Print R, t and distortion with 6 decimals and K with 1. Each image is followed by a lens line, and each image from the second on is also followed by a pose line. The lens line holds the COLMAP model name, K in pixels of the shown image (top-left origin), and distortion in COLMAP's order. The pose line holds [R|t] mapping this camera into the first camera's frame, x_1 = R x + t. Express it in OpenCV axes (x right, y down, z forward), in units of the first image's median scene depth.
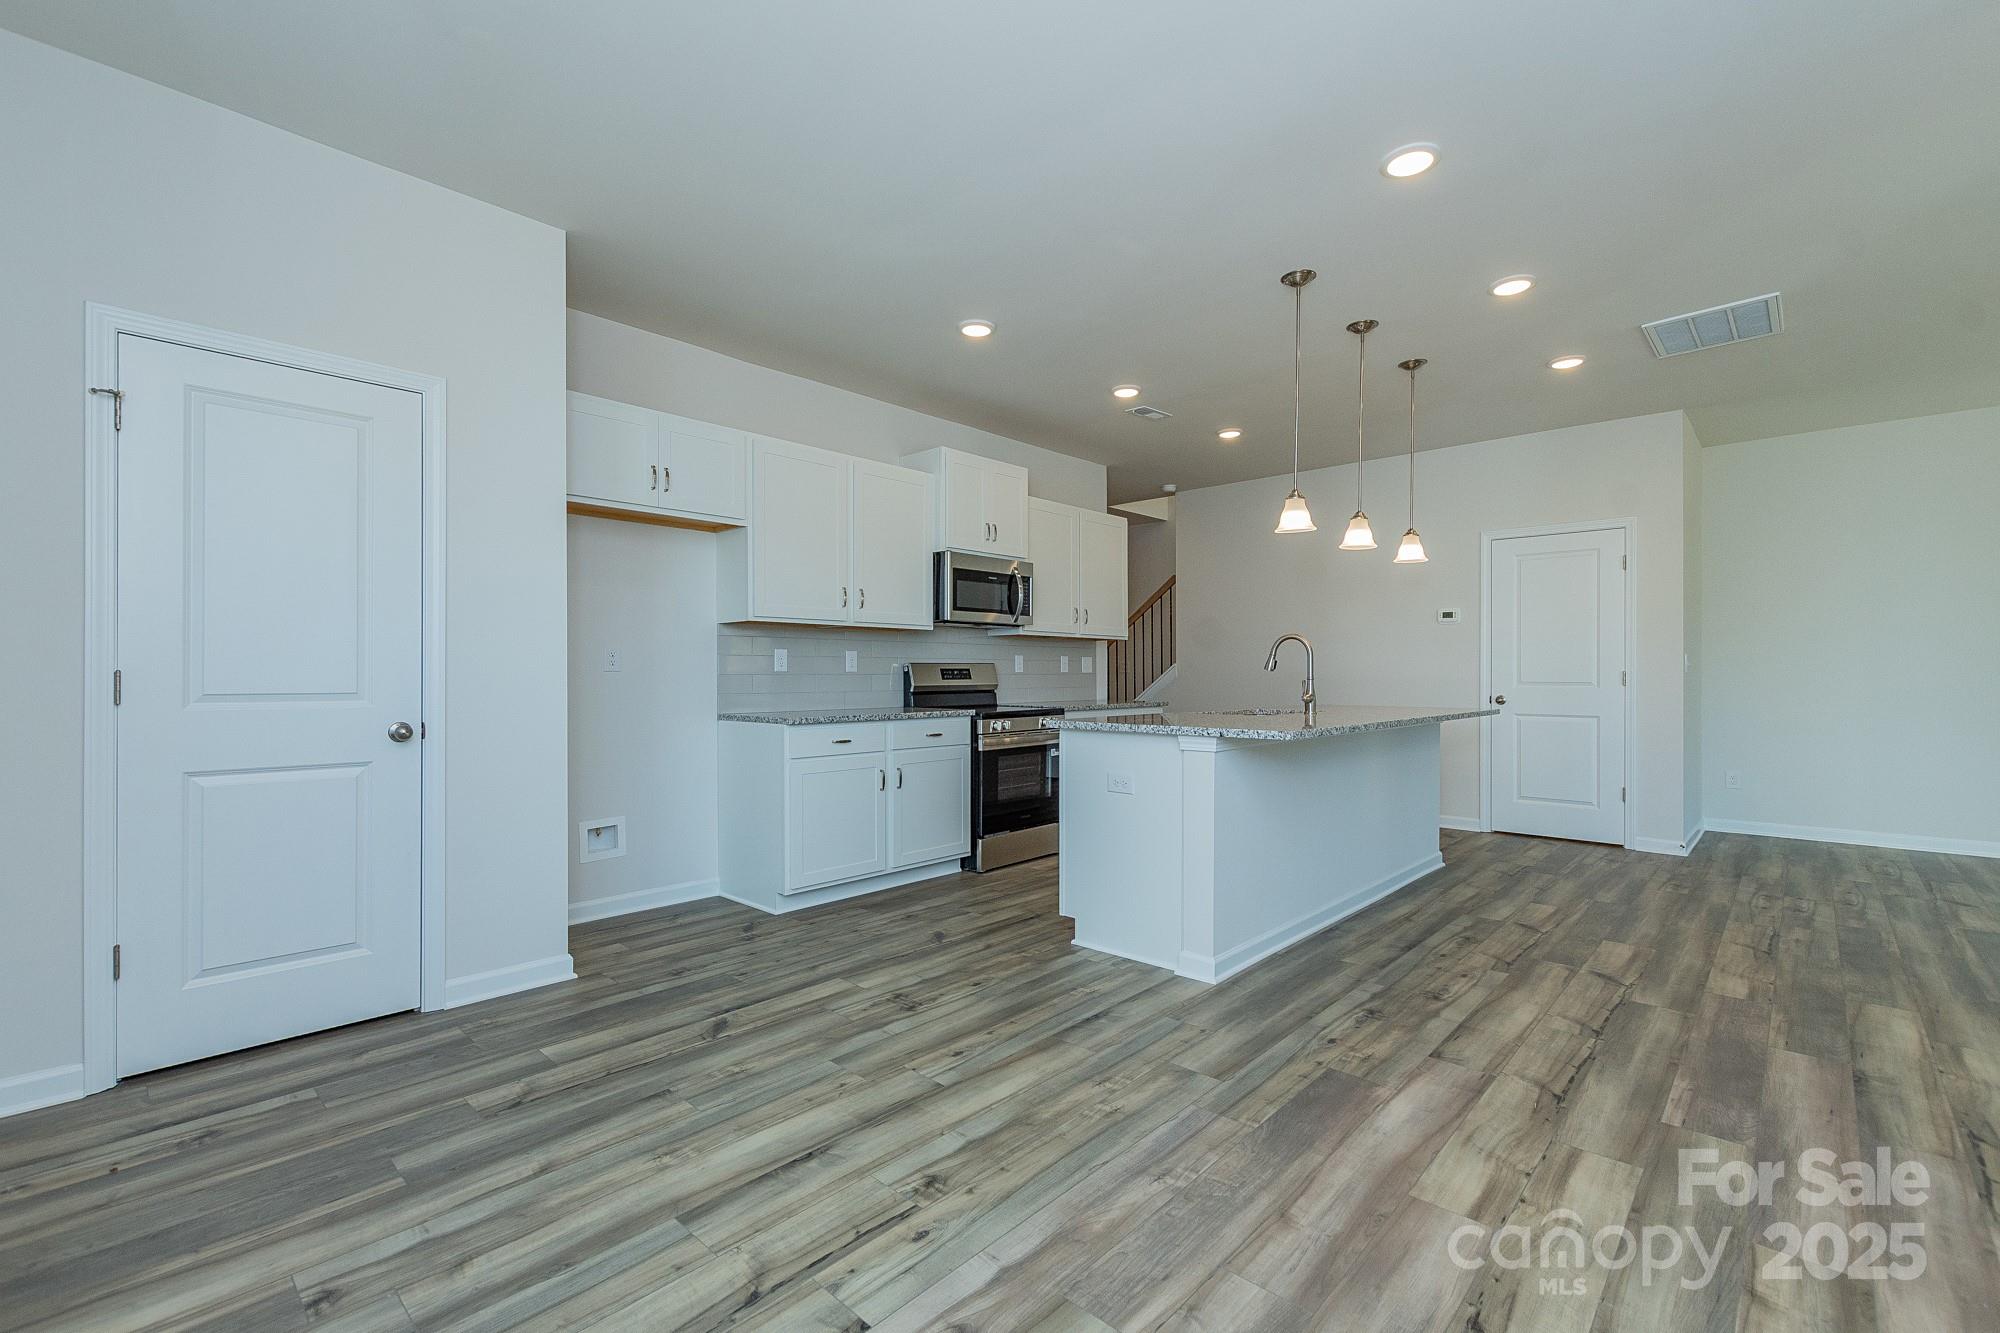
lens RADIAL K [[876.6, 0, 972.2], [0, 876.6, 678.6], [0, 0, 1]] dist [0.013256, -0.006773]
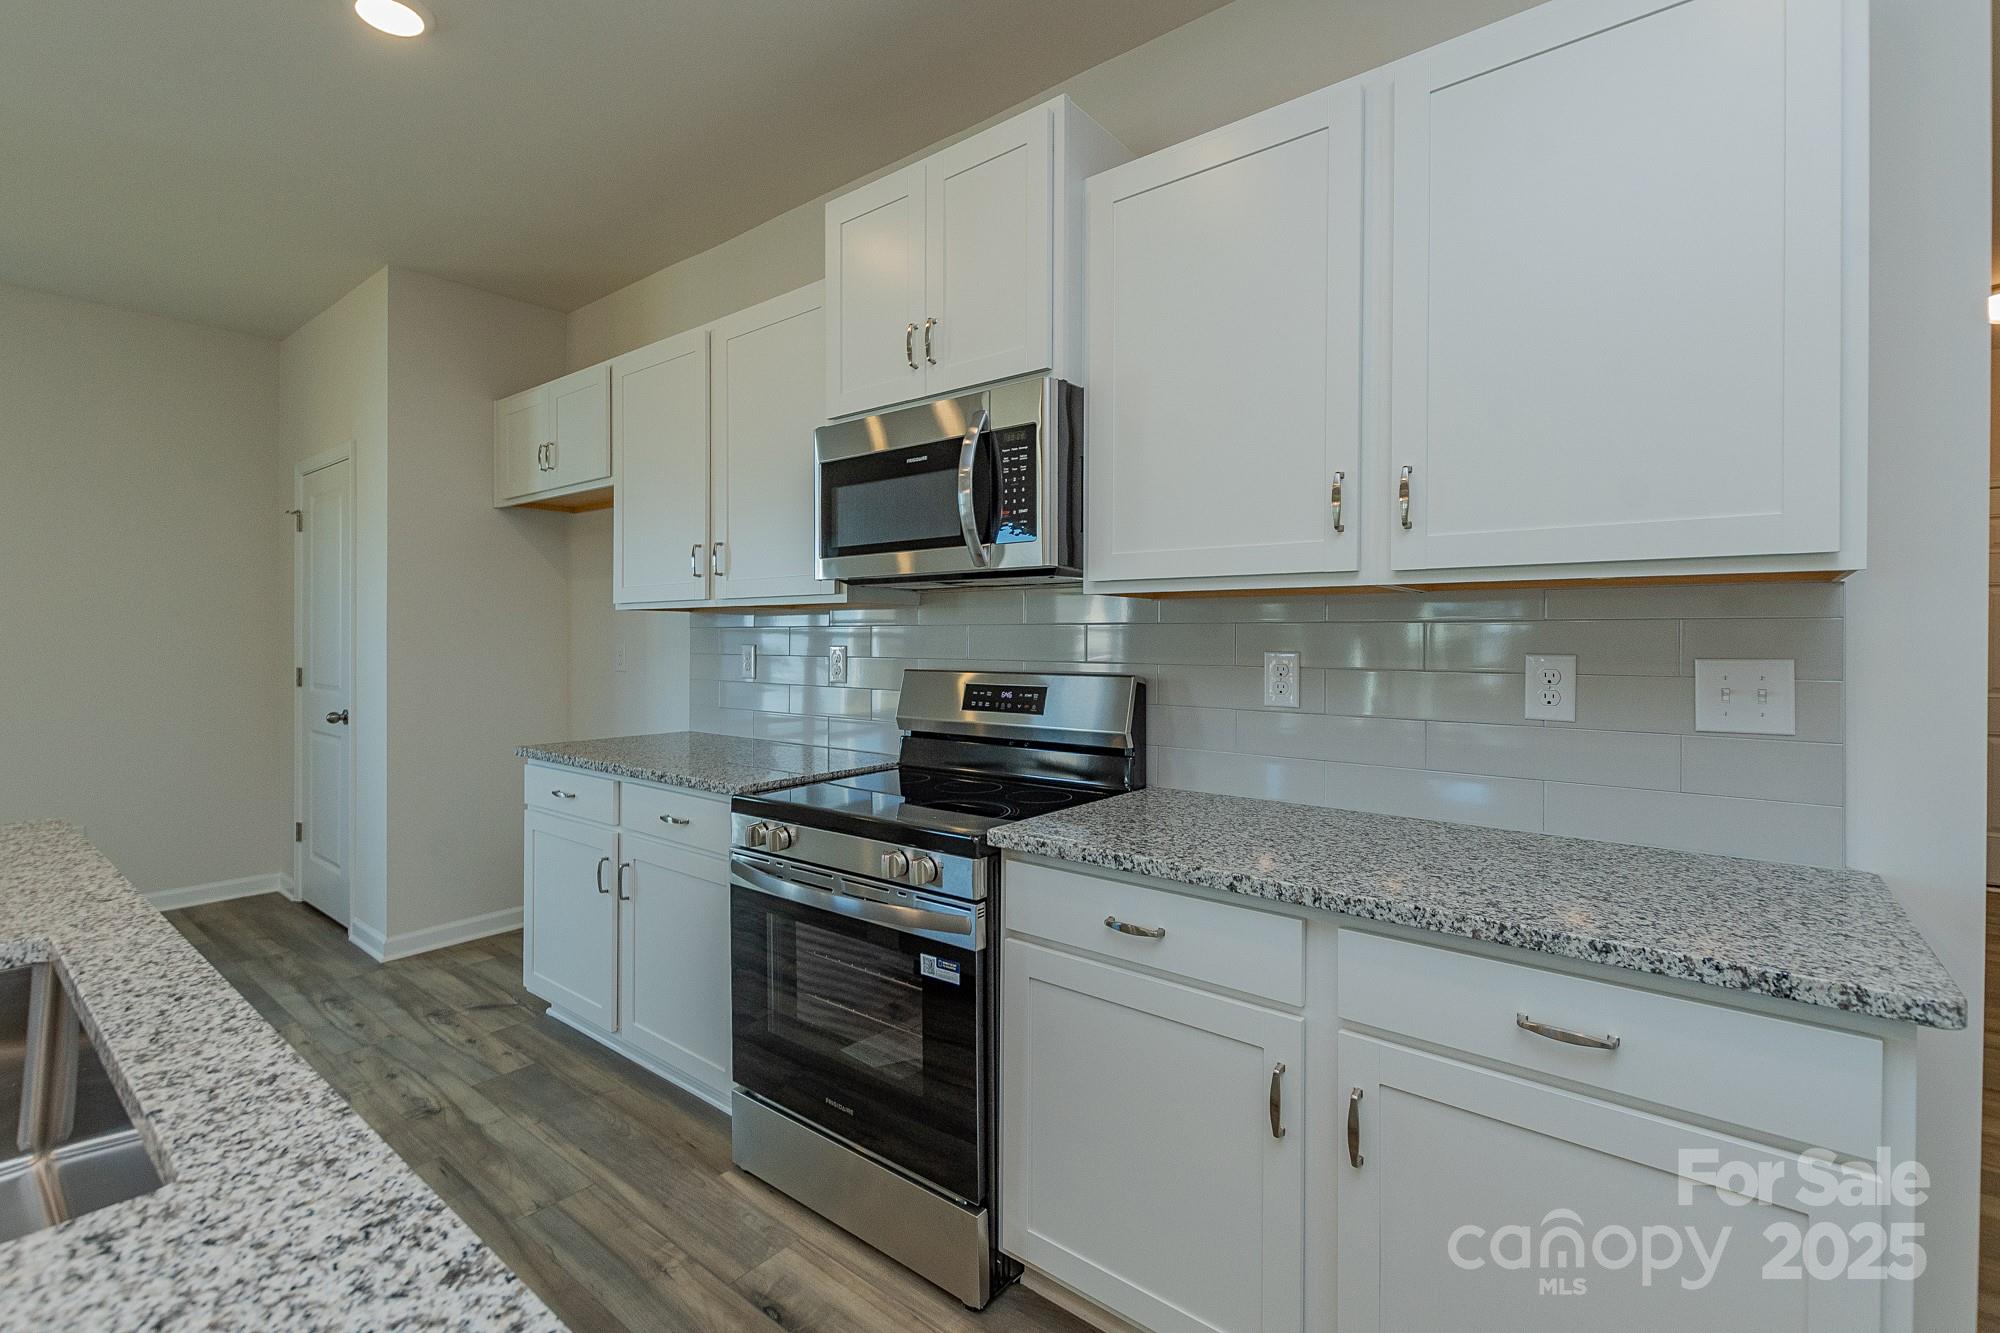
lens RADIAL K [[861.8, 0, 1002.9], [0, 861.8, 640.4], [0, 0, 1]] dist [0.002514, 0.000224]
pose [[0.110557, 0.000626, -0.993870, 0.611568], [-0.009733, 0.999953, -0.000452, -0.051769], [0.993822, 0.009723, 0.110558, 1.486290]]
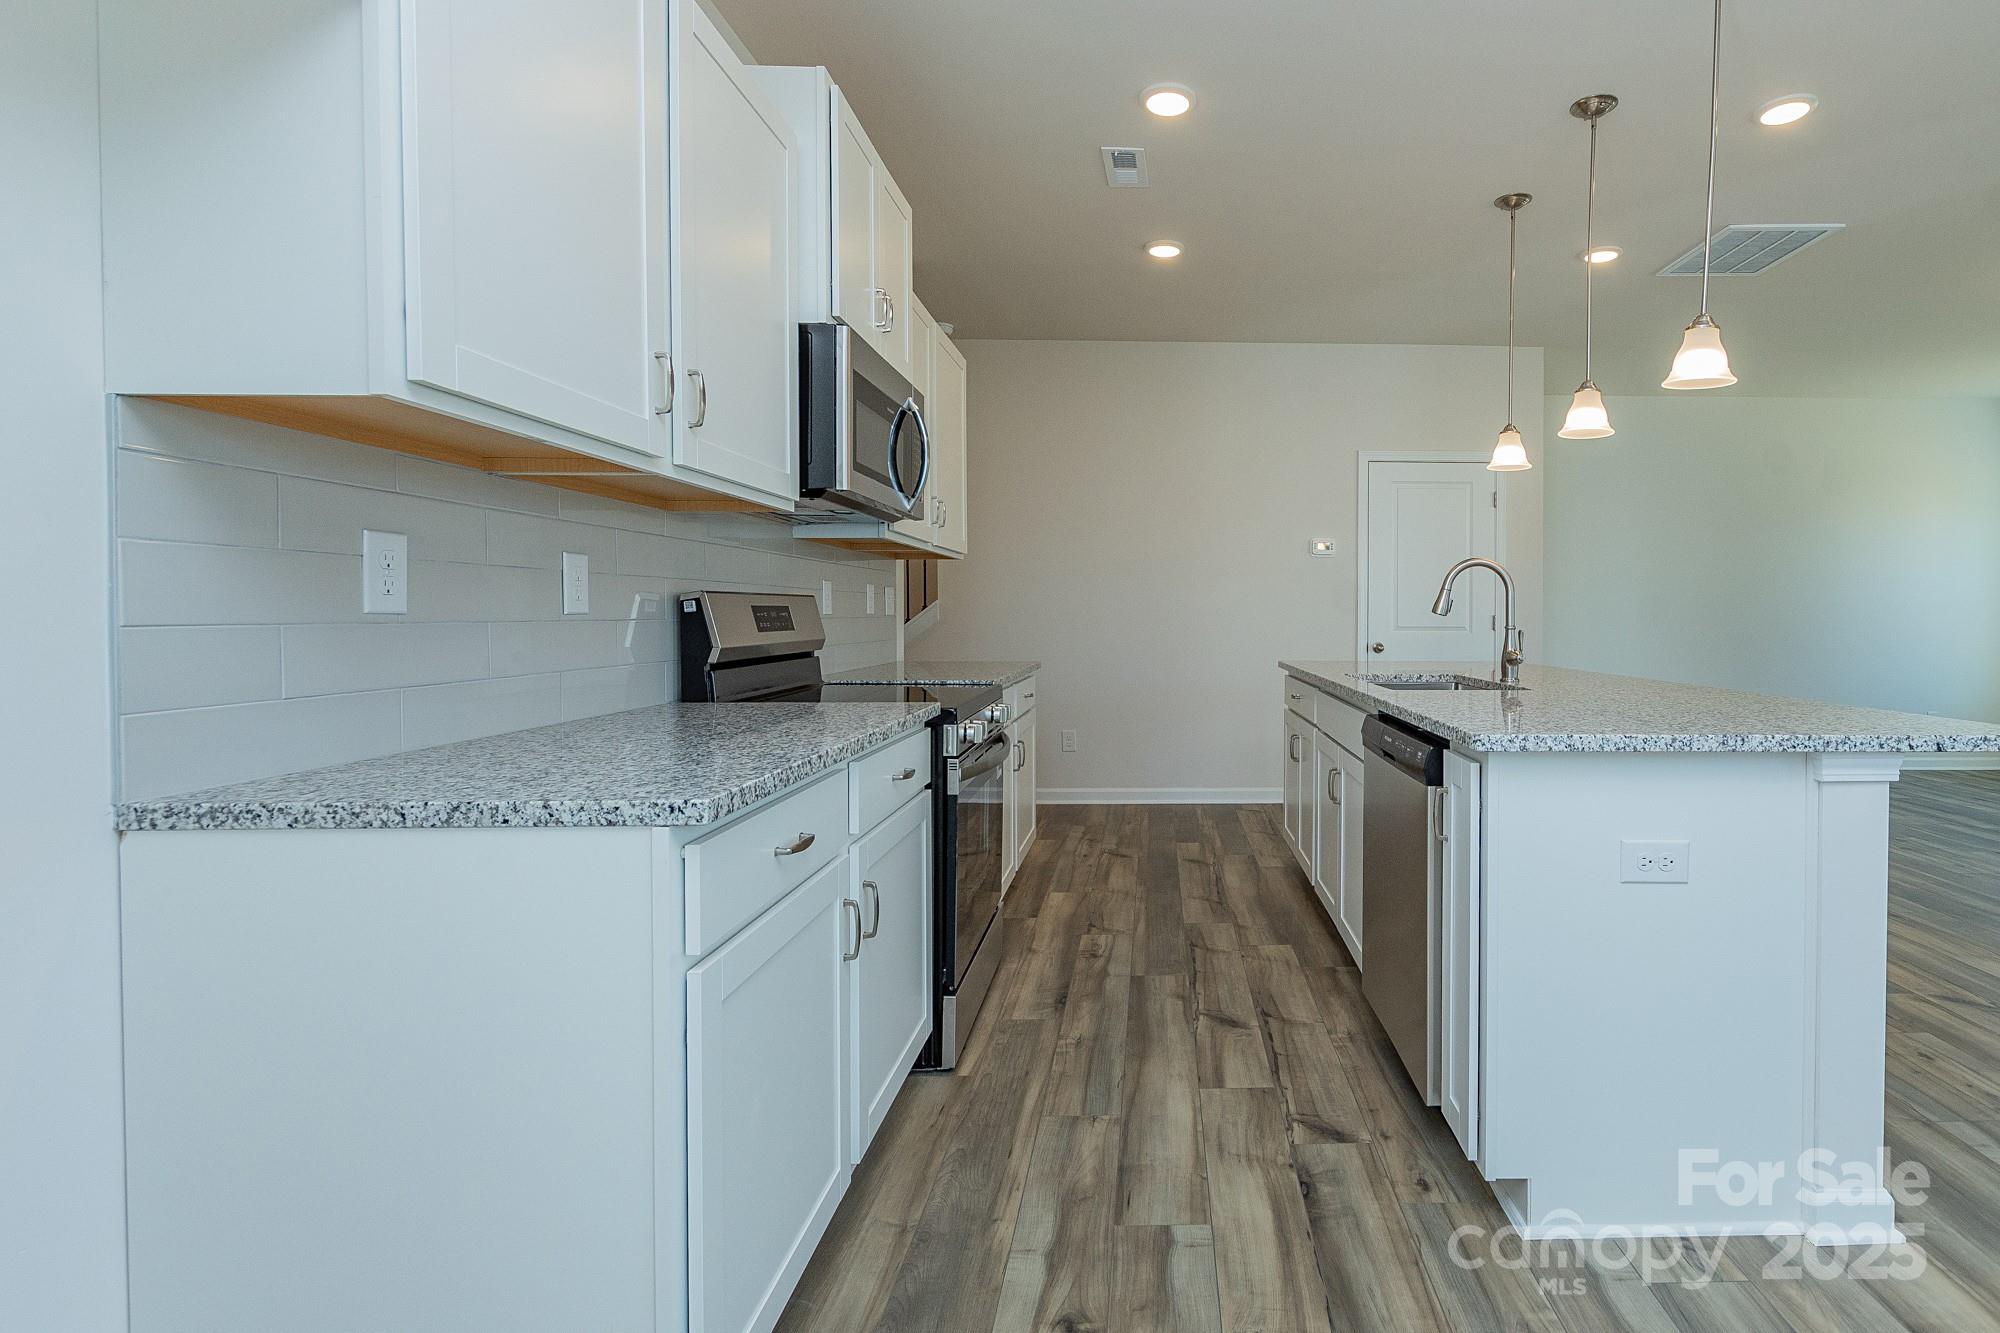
lens RADIAL K [[966.6, 0, 1185.6], [0, 966.6, 633.8], [0, 0, 1]] dist [0.010319, -0.000314]
pose [[0.698913, -0.011324, 0.715117, -0.350408], [0.000651, 0.999884, 0.015198, -0.007426], [-0.715207, -0.010157, 0.698839, 0.797921]]
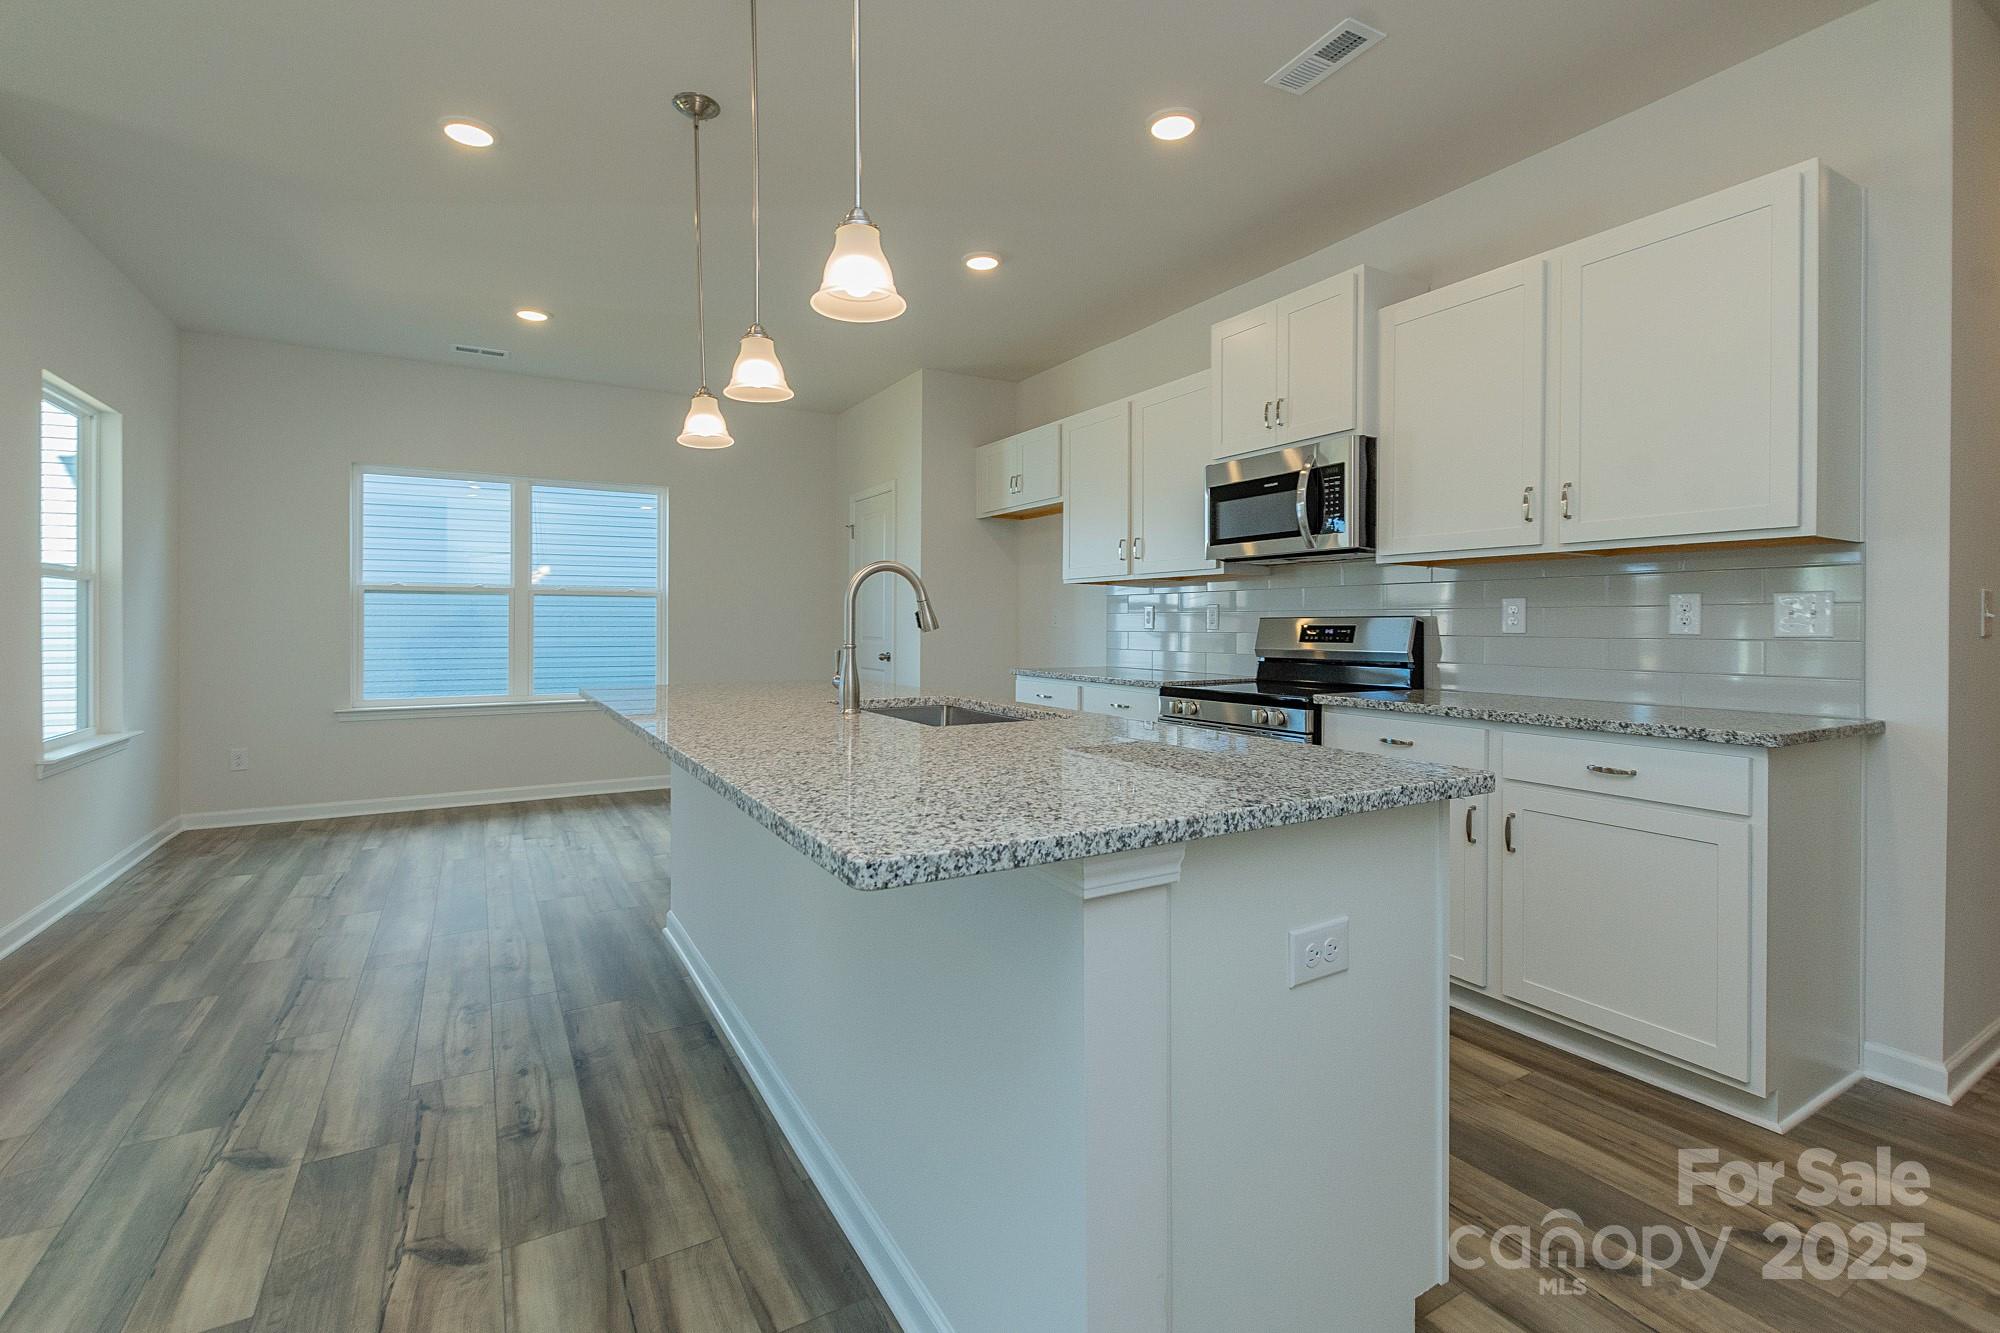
lens RADIAL K [[875.9, 0, 1014.9], [0, 875.9, 629.5], [0, 0, 1]] dist [0.001279, -0.001018]
pose [[-0.252554, 0.006189, -0.967563, 1.034261], [-0.006879, 0.999943, 0.008191, -0.019149], [0.967558, 0.008724, -0.252497, 1.464391]]
